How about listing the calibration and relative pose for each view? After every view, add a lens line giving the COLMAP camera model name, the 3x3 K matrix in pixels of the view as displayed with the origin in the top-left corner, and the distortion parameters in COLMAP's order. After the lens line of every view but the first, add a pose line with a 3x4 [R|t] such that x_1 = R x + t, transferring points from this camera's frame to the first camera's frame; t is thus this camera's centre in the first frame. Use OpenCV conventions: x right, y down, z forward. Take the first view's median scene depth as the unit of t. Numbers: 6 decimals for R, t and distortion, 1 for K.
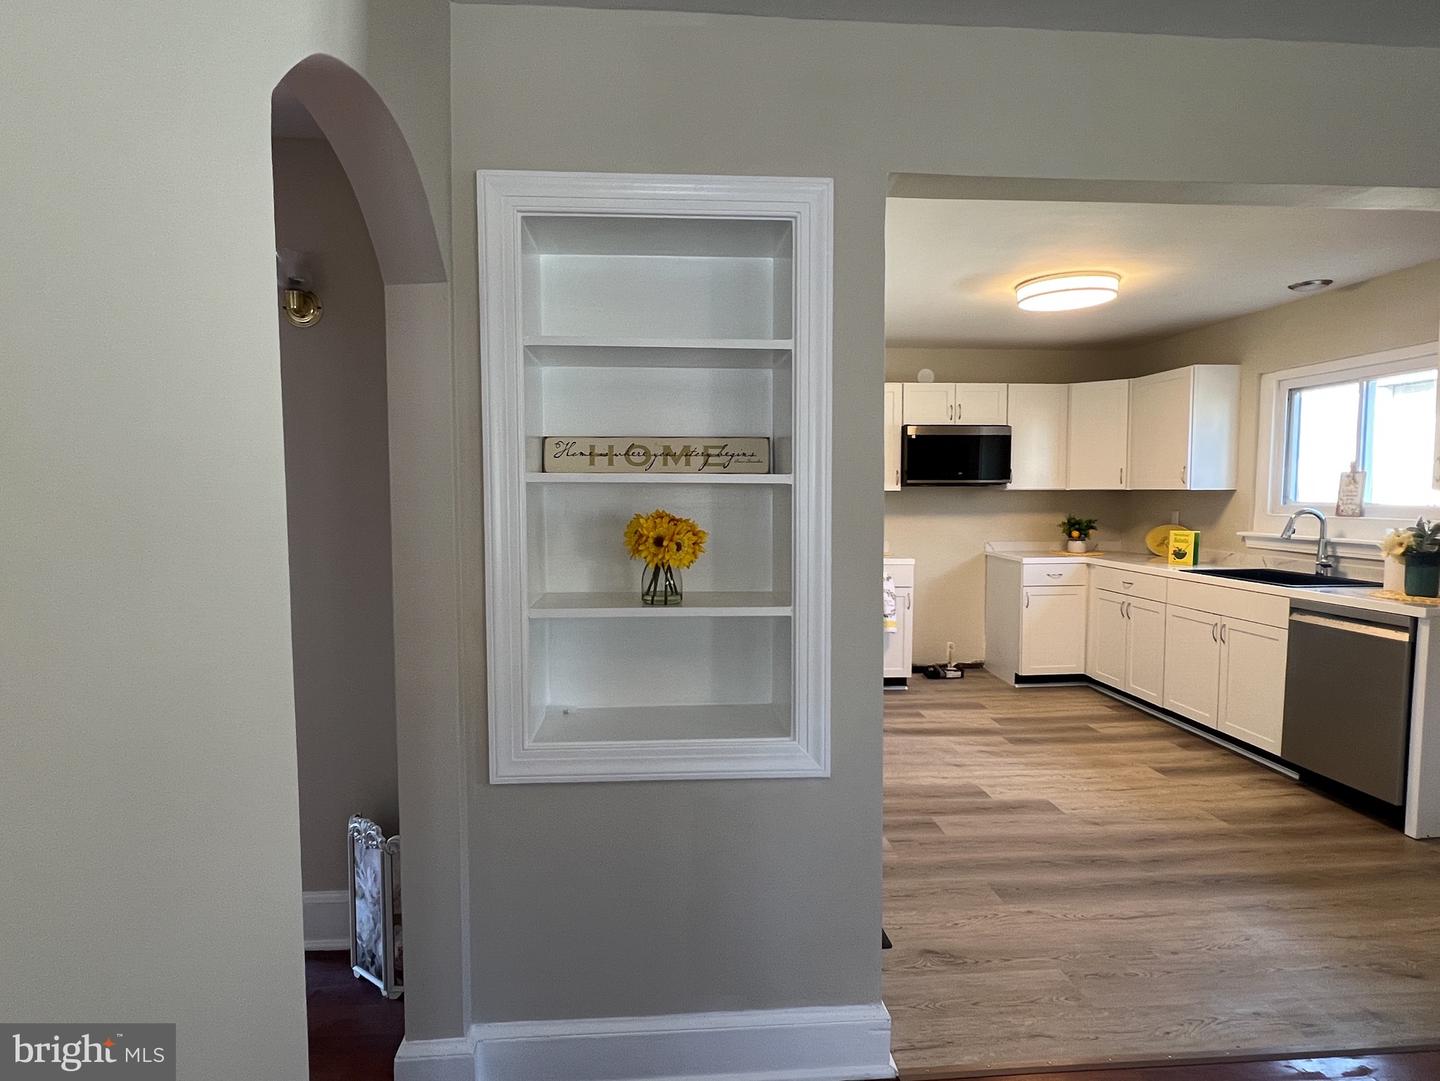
lens RADIAL K [[813.3, 0, 711.6], [0, 813.3, 542.3], [0, 0, 1]] dist [-0.001658, -0.000576]
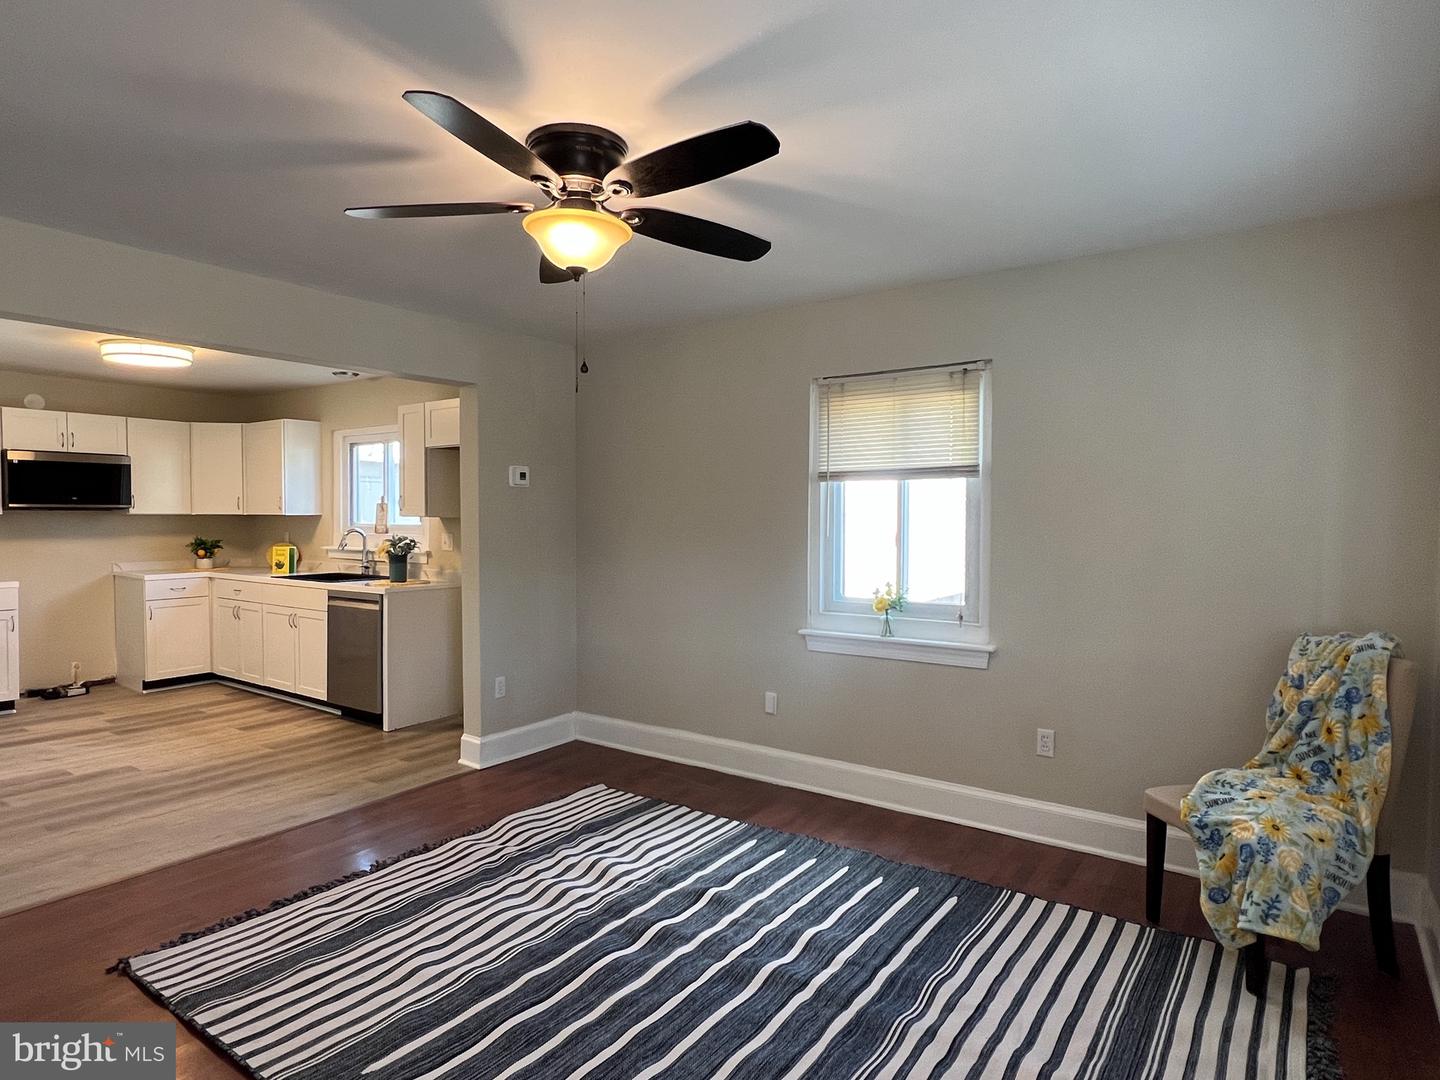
lens RADIAL K [[829.8, 0, 720.0], [0, 829.8, 540.0], [0, 0, 1]] dist [-0.000638, -0.001046]
pose [[0.643255, -0.019387, 0.765406, 0.025819], [0.044456, 0.998939, -0.012059, 0.024048], [-0.764360, 0.041783, 0.643434, -0.413299]]
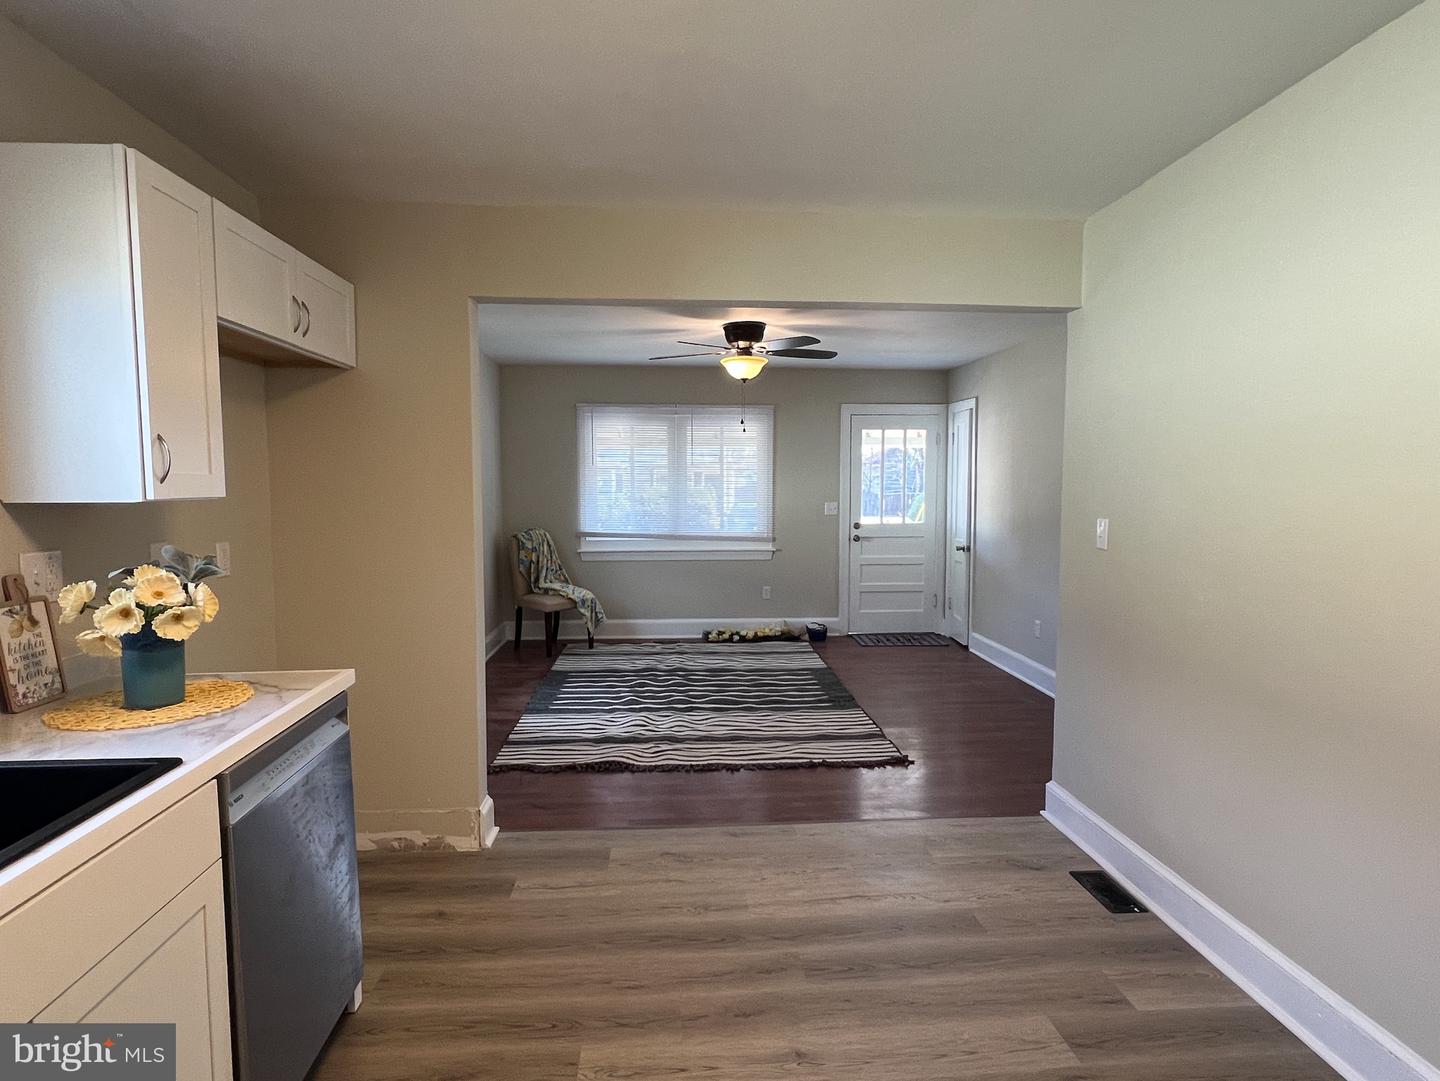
lens RADIAL K [[806.1, 0, 720.0], [0, 806.1, 540.5], [0, 0, 1]] dist [-0.001364, -0.001280]
pose [[-0.999962, 0.004927, 0.007222, 0.393656], [0.005851, 0.990948, 0.134116, -0.079185], [-0.006496, 0.134153, -0.990939, 1.148989]]
